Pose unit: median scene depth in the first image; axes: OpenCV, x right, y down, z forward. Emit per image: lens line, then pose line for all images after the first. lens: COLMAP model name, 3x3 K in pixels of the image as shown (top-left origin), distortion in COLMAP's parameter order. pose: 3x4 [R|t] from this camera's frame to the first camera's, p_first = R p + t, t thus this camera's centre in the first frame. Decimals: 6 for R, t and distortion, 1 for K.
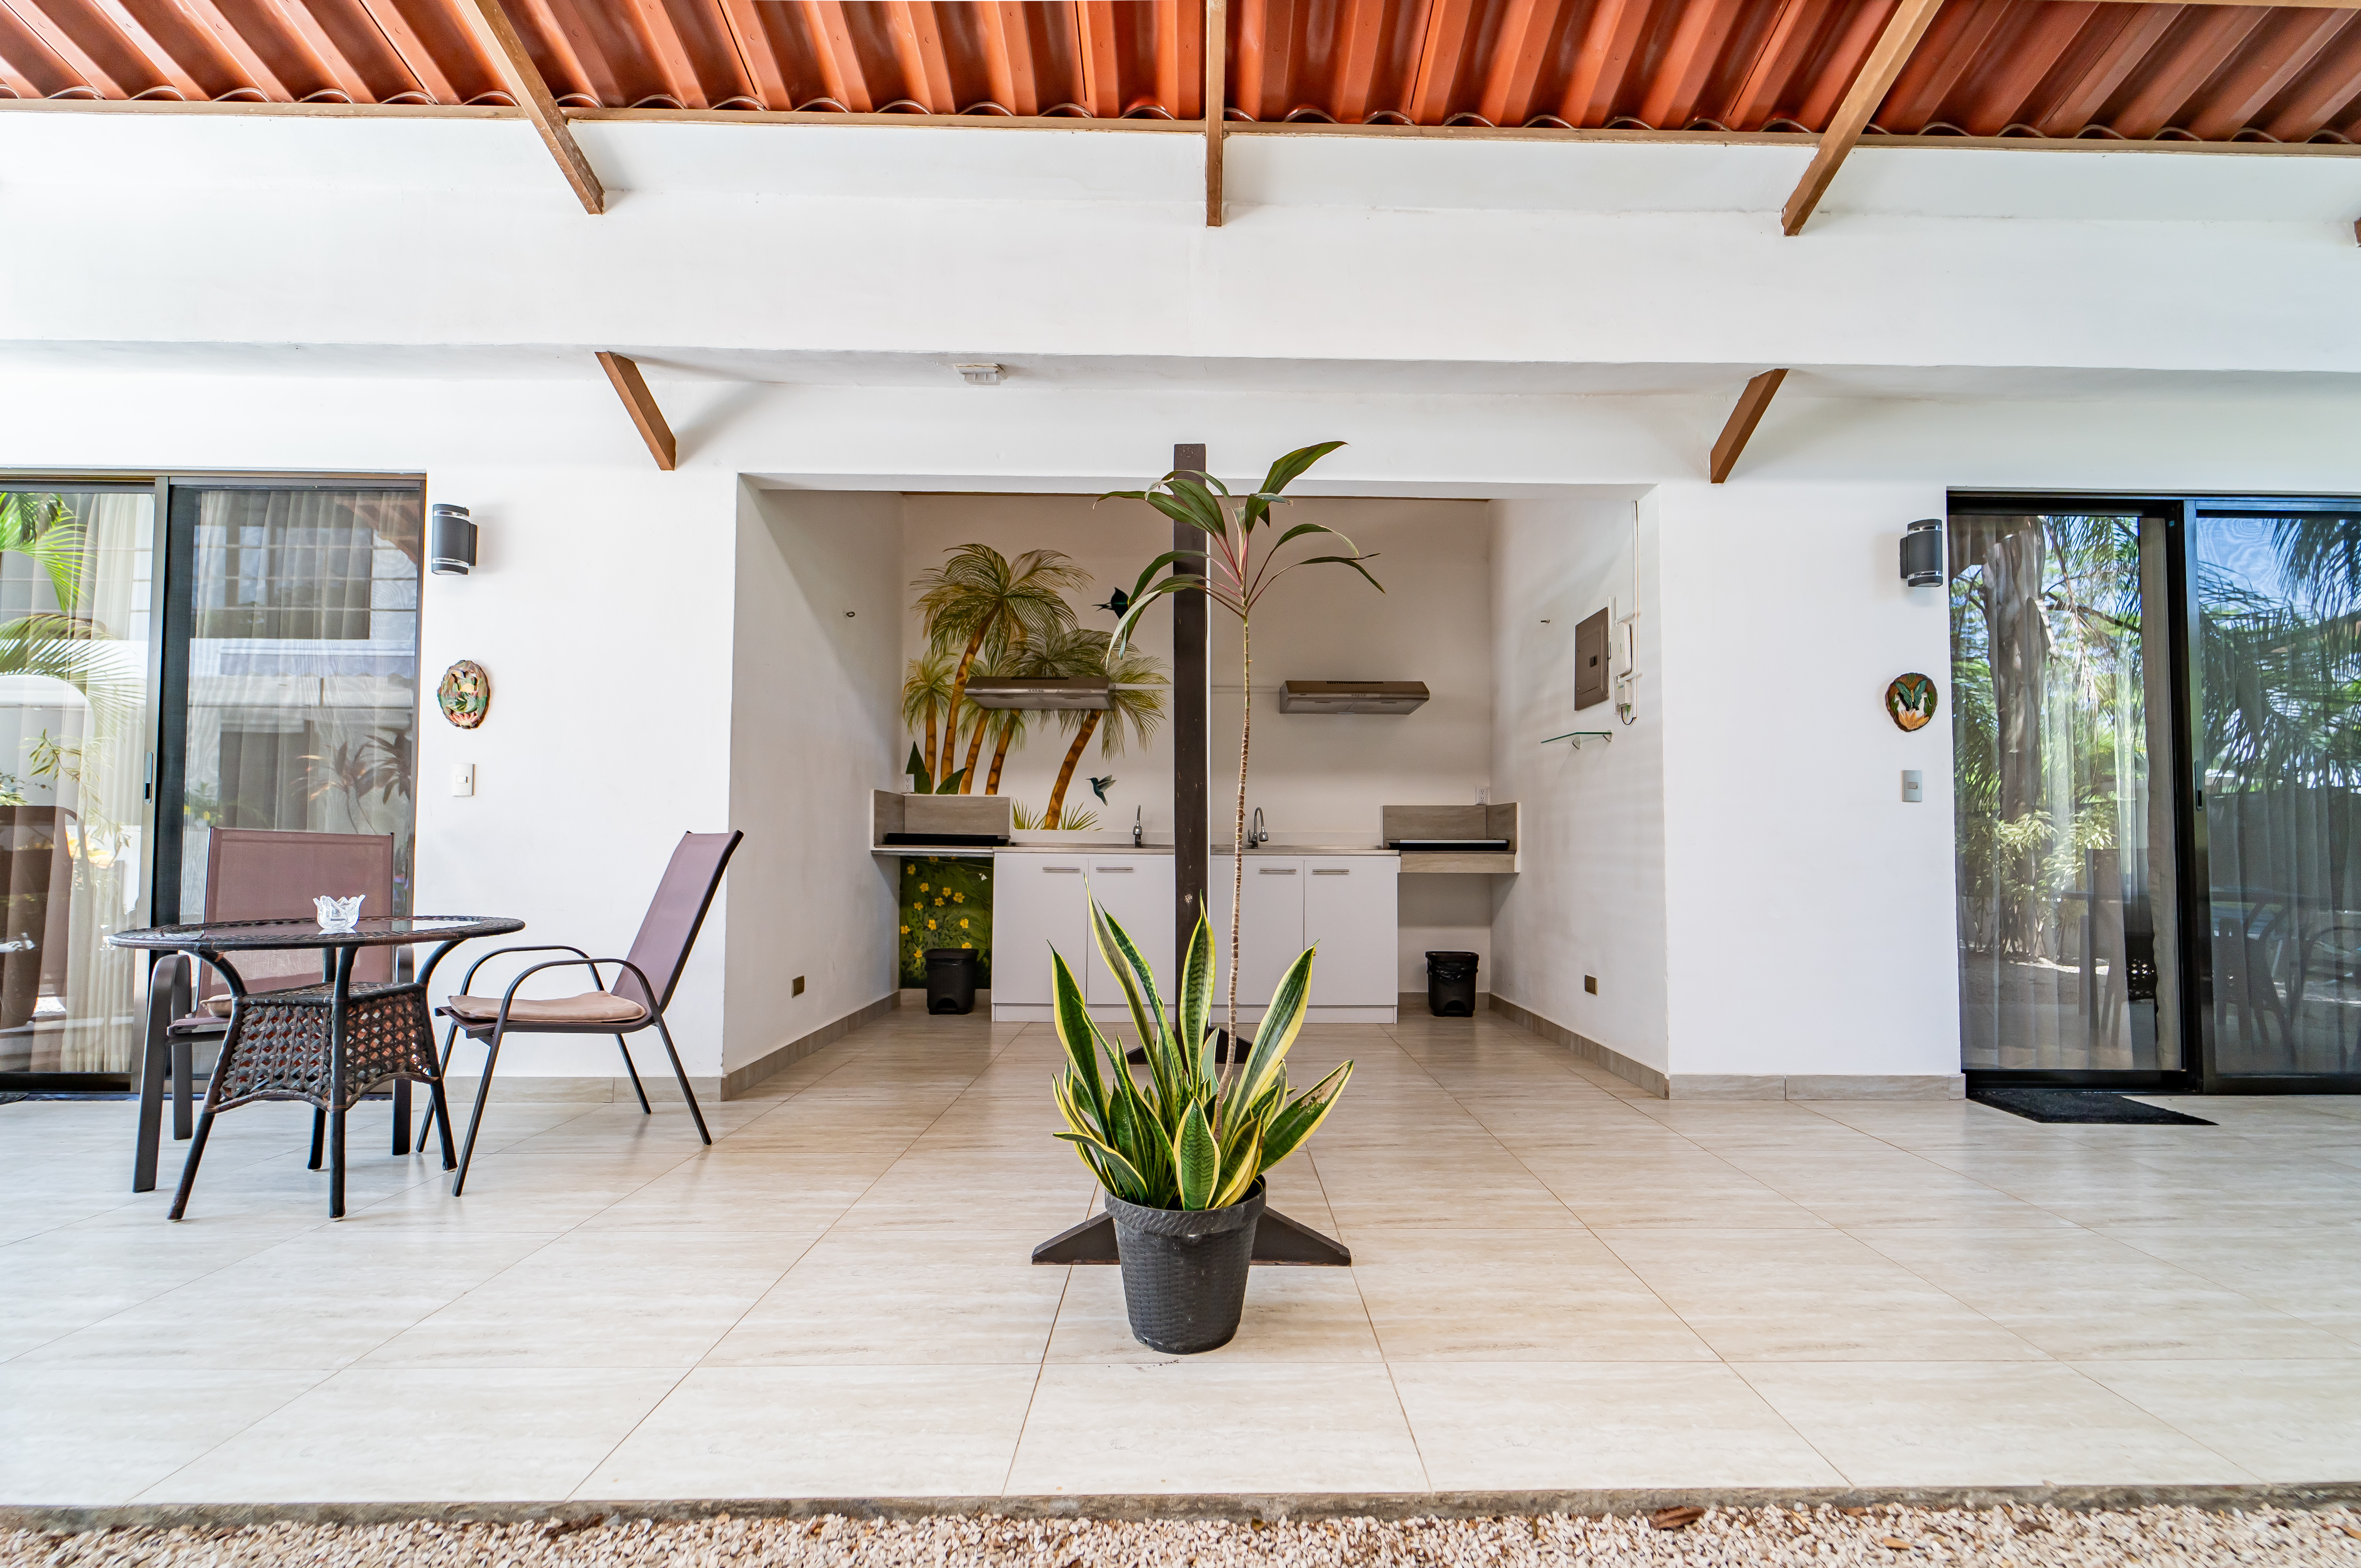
lens RADIAL K [[959.1, 0, 1202.1], [0, 959.1, 793.6], [0, 0, 1]] dist [0.000083, -0.000403]
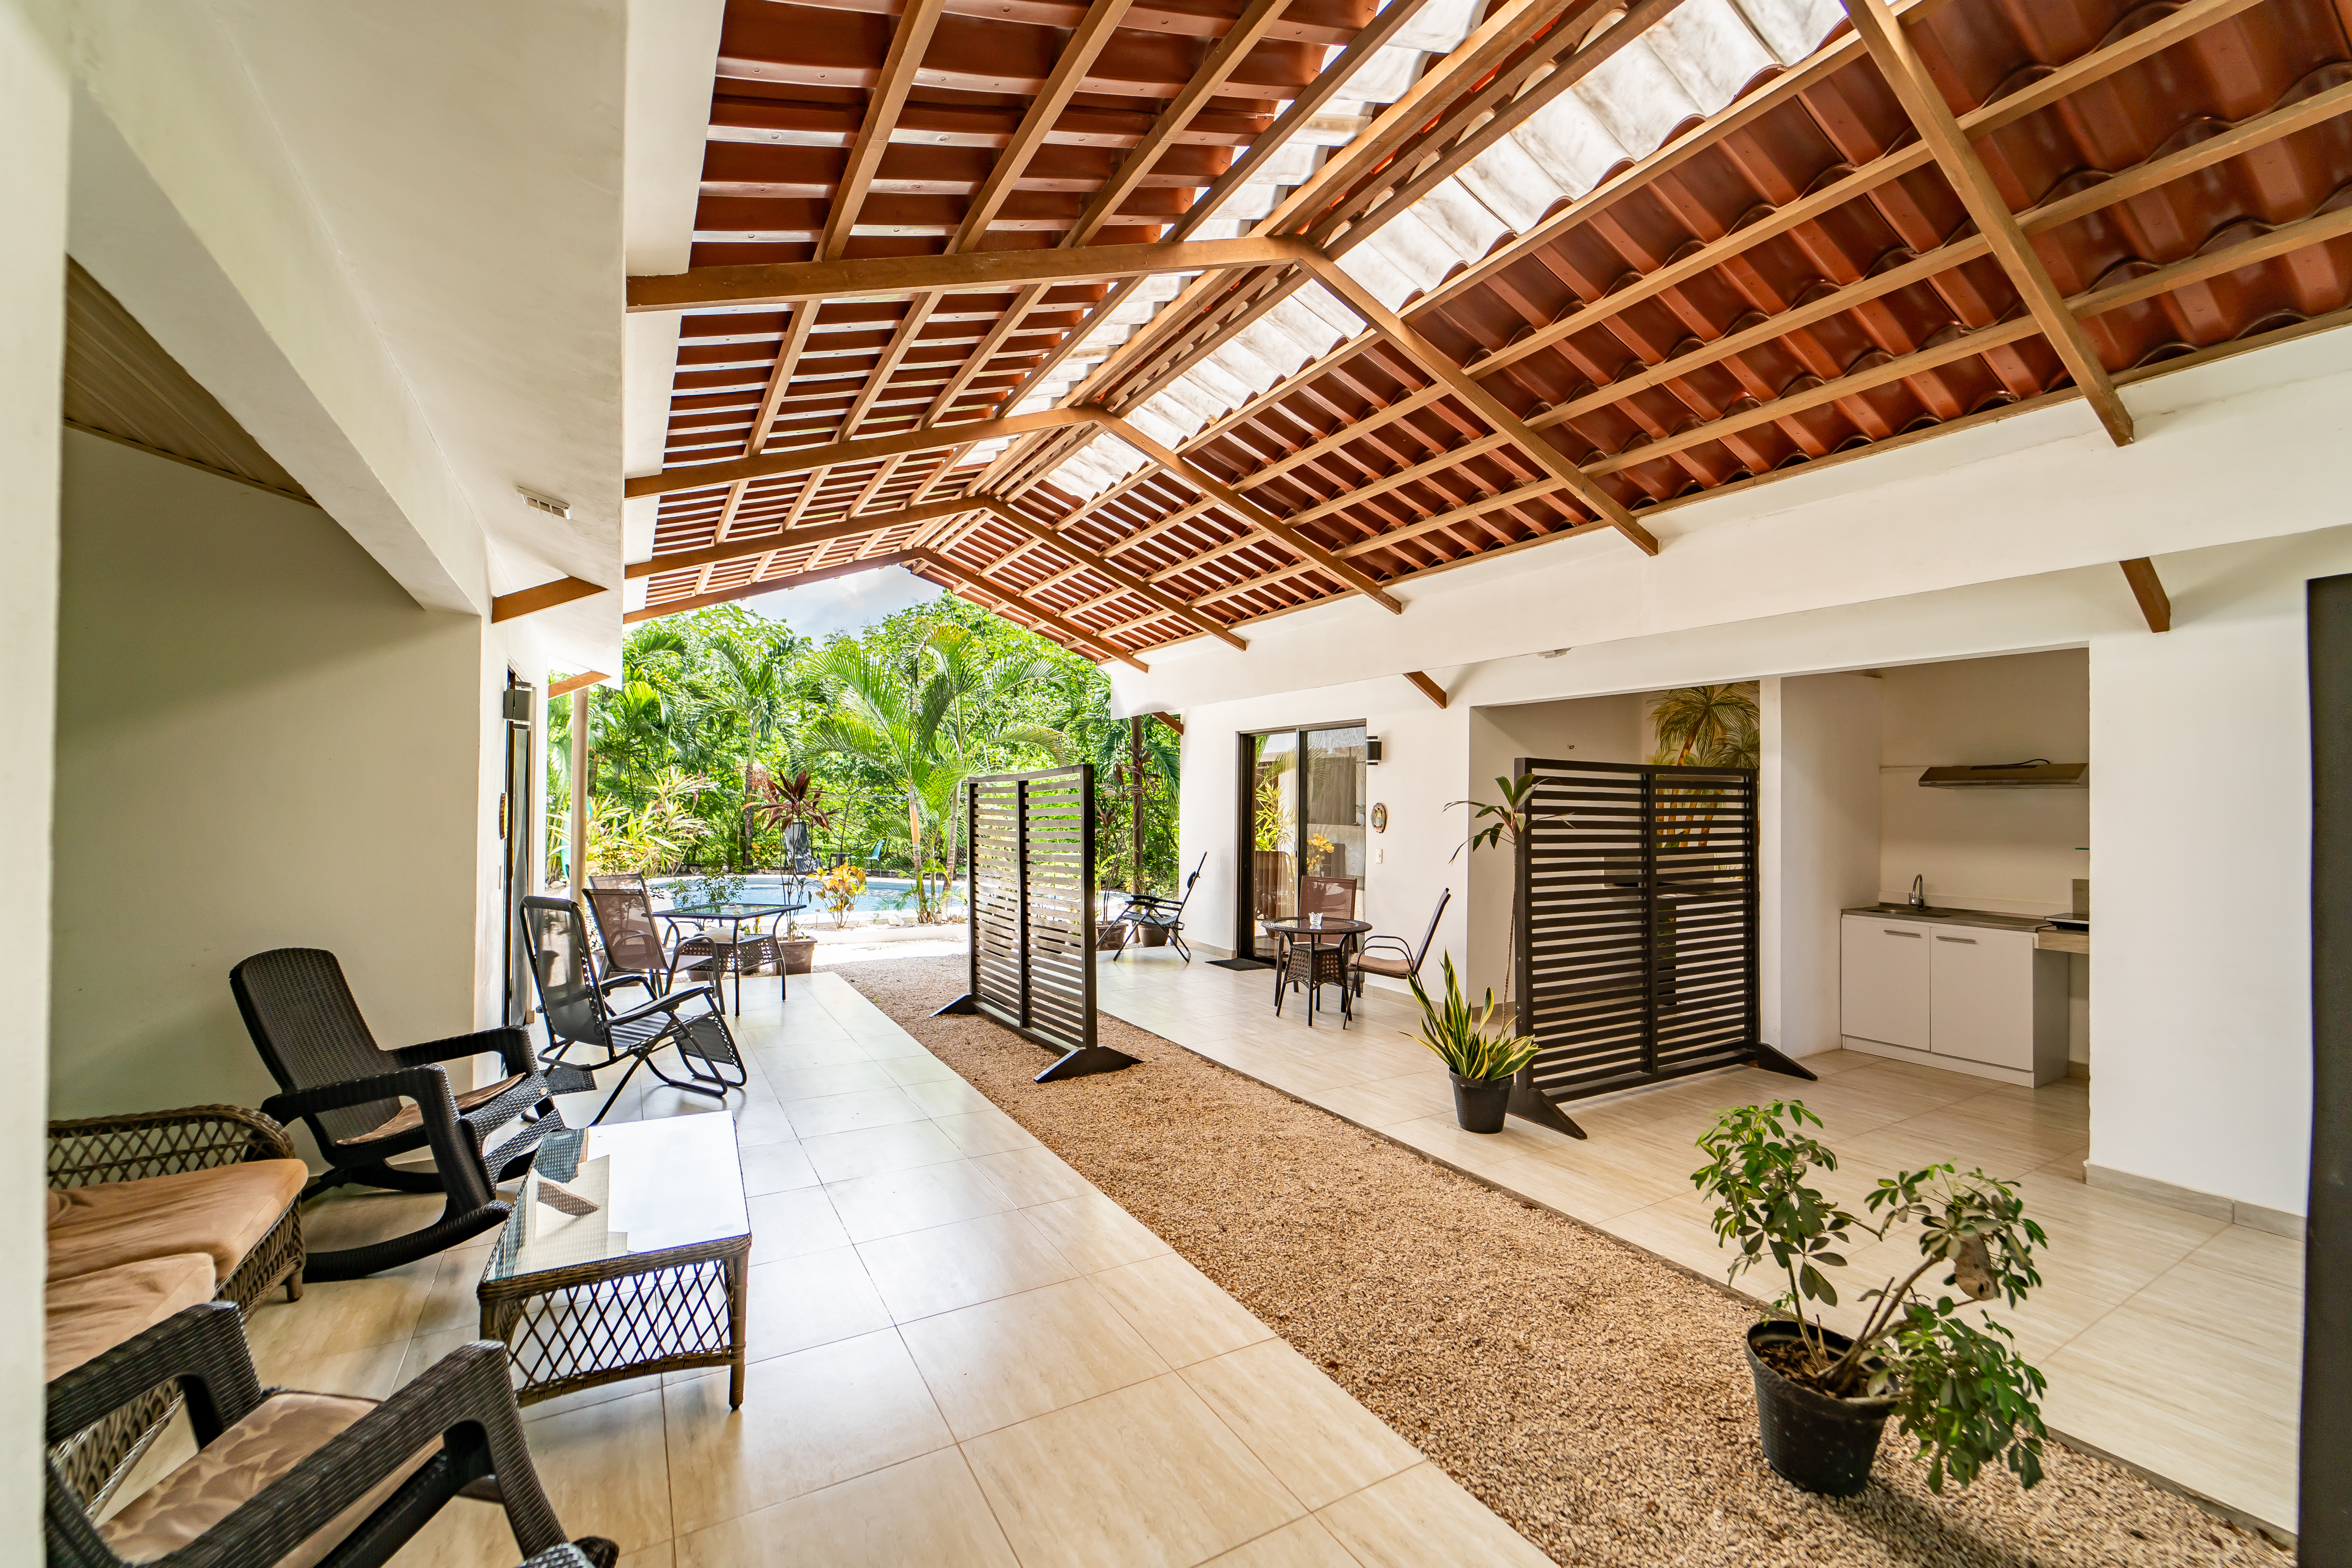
lens RADIAL K [[955.5, 0, 1197.5], [0, 955.5, 793.5], [0, 0, 1]] dist [0.000083, -0.000403]
pose [[0.494556, -0.002325, -0.869143, 1.023855], [0.044074, 0.998777, 0.022407, -0.242448], [0.868028, -0.049388, 0.494053, -0.501425]]
